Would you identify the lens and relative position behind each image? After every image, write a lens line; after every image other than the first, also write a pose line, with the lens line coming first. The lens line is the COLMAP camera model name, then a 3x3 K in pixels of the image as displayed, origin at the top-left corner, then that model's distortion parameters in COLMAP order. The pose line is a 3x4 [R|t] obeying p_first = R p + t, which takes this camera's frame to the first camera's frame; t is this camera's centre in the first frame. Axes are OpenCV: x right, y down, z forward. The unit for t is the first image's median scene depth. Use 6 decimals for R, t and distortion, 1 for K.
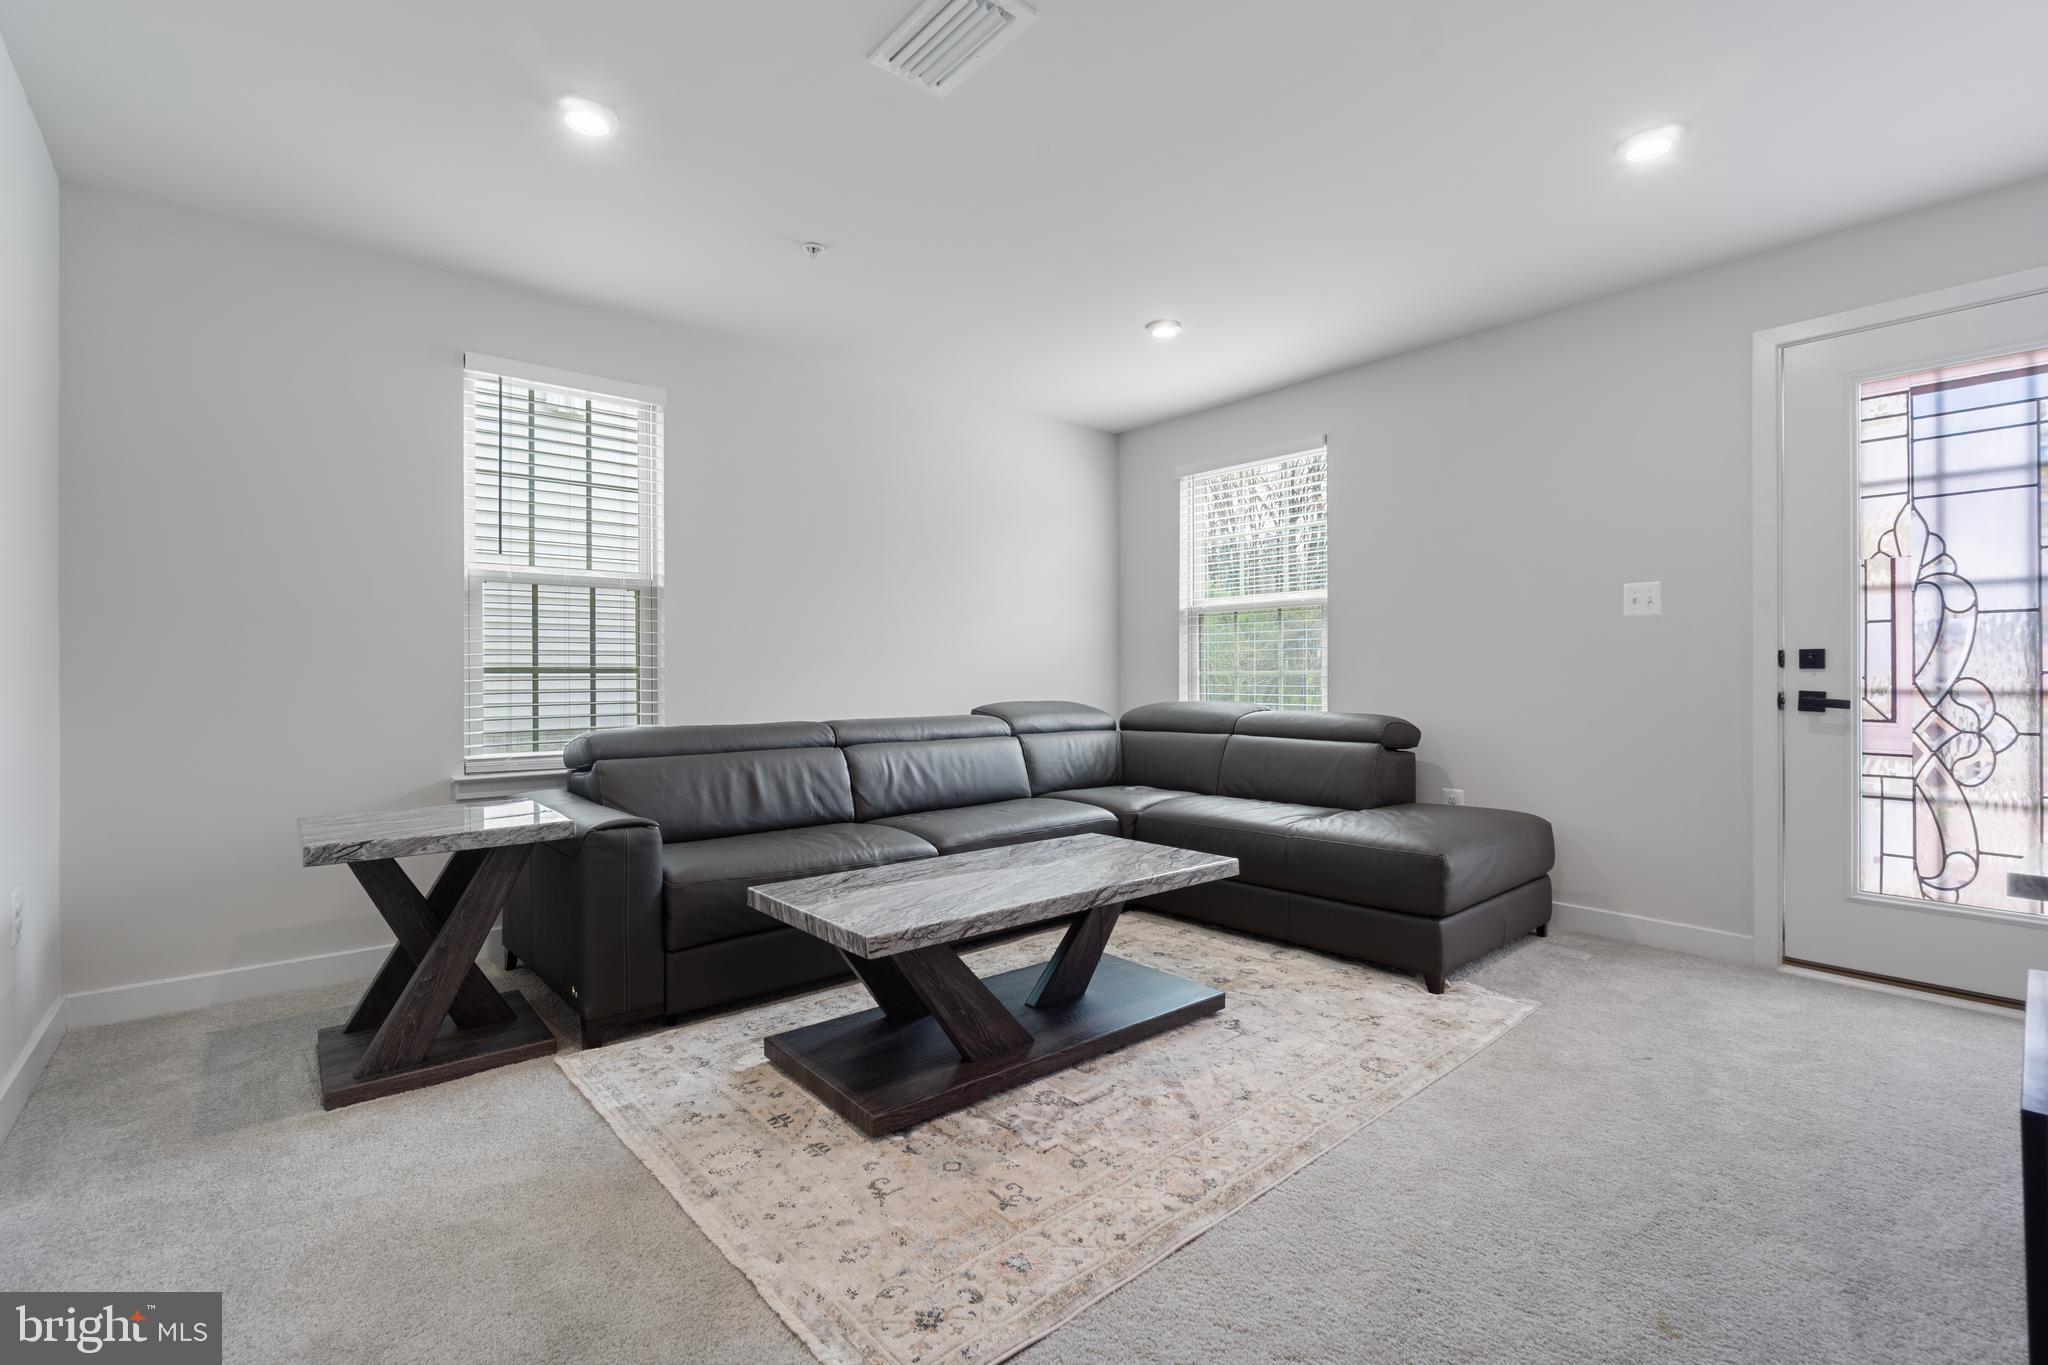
lens RADIAL K [[896.7, 0, 1028.1], [0, 896.7, 670.9], [0, 0, 1]] dist [0.000699, 0.000266]
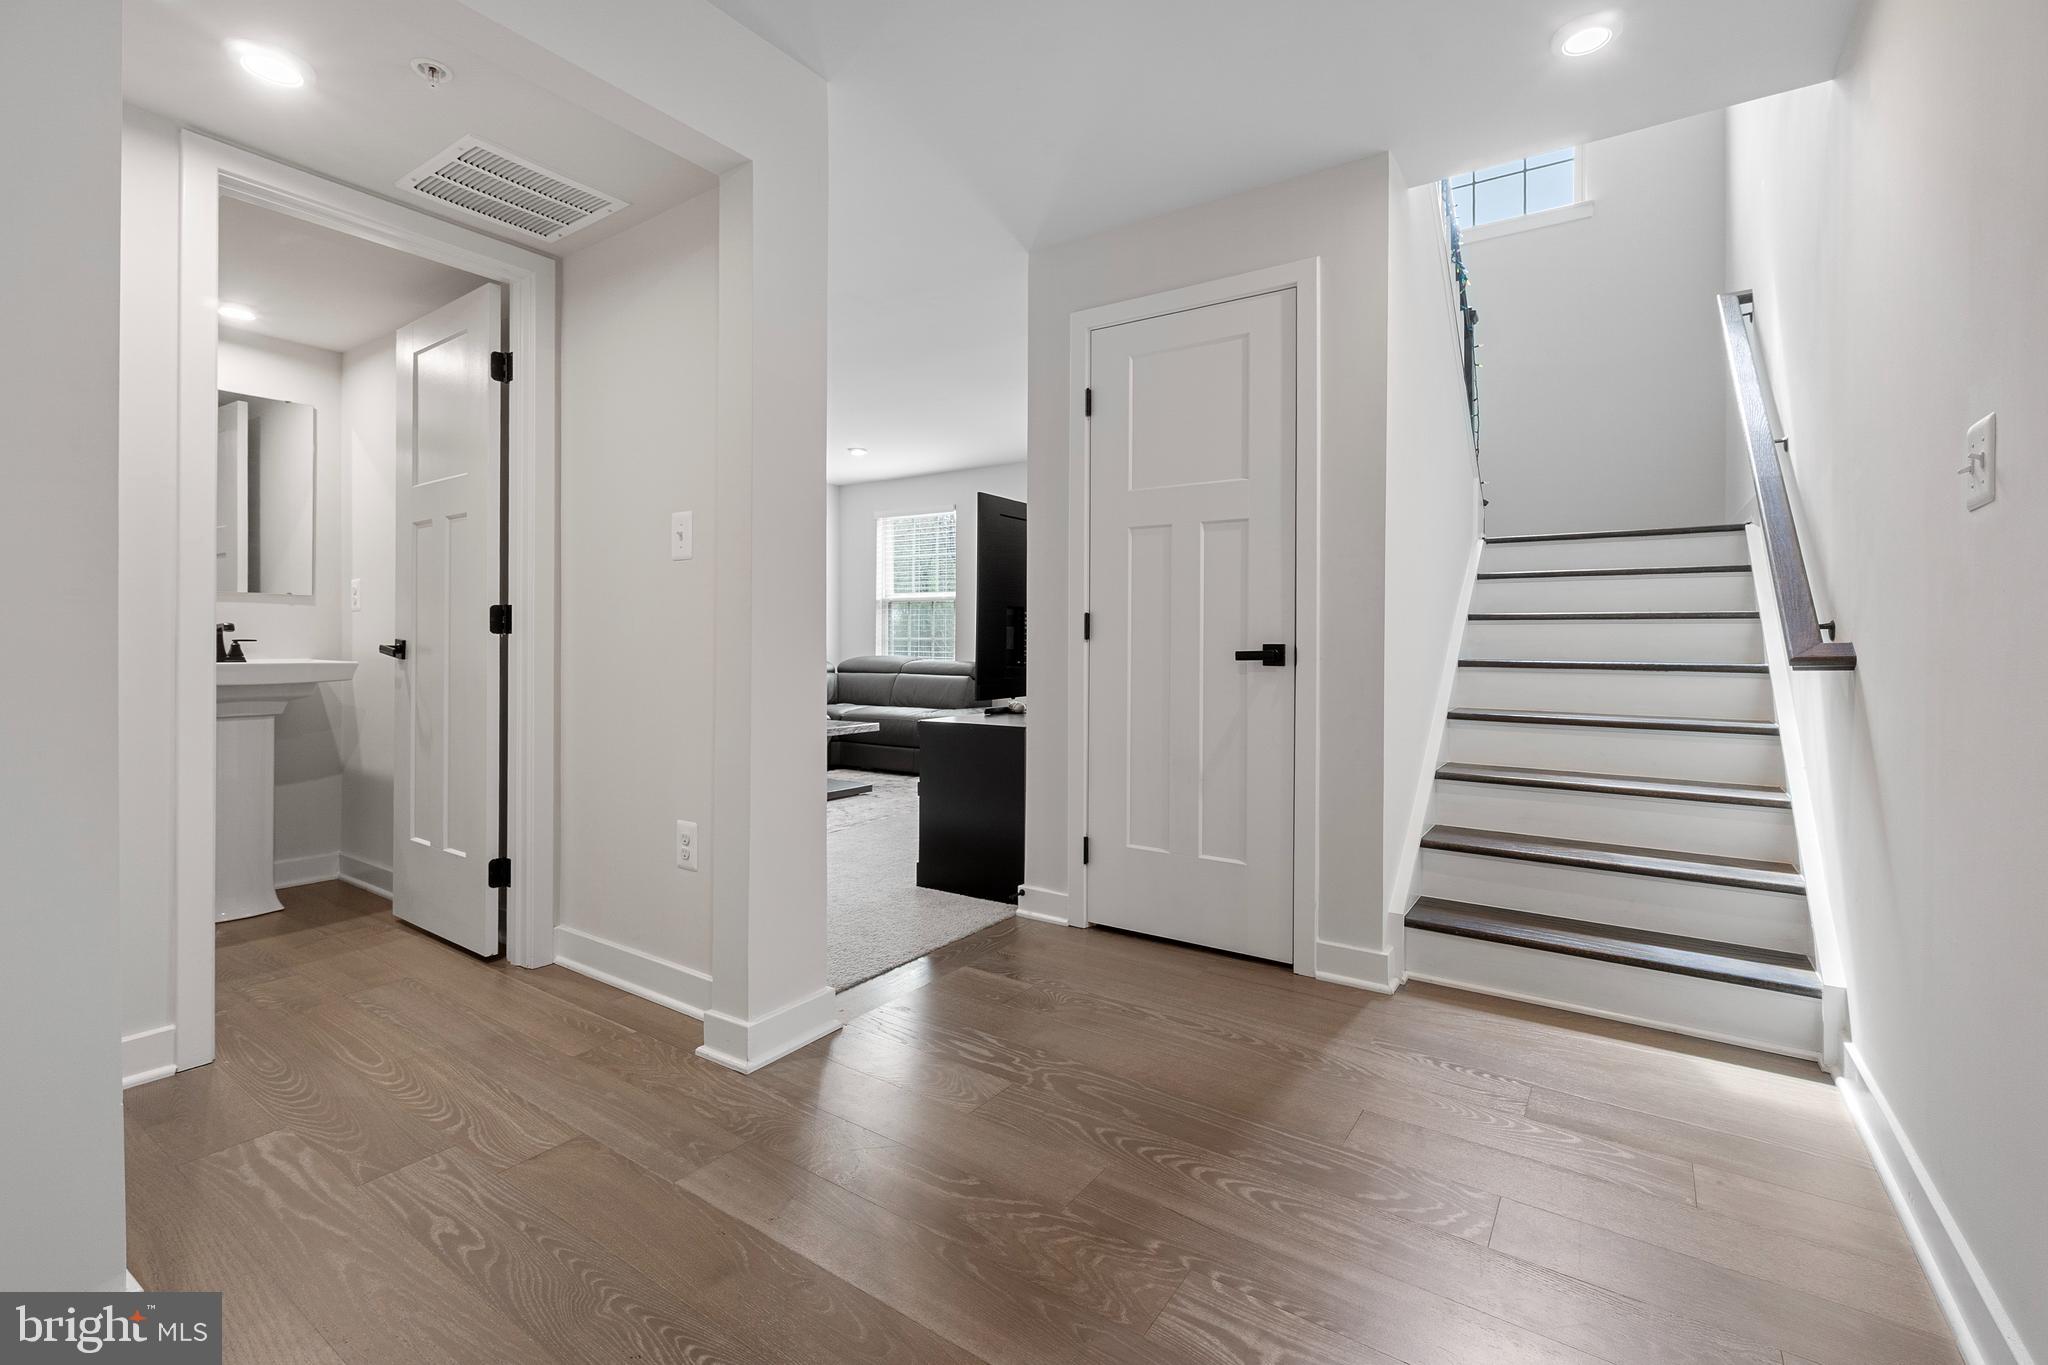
lens RADIAL K [[889.3, 0, 1022.8], [0, 889.3, 641.3], [0, 0, 1]] dist [0.001109, 0.000093]
pose [[0.964876, 0.003464, 0.262684, 0.000914], [-0.005432, 0.999962, 0.006766, -0.005302], [-0.262651, -0.007955, 0.964858, -0.672574]]
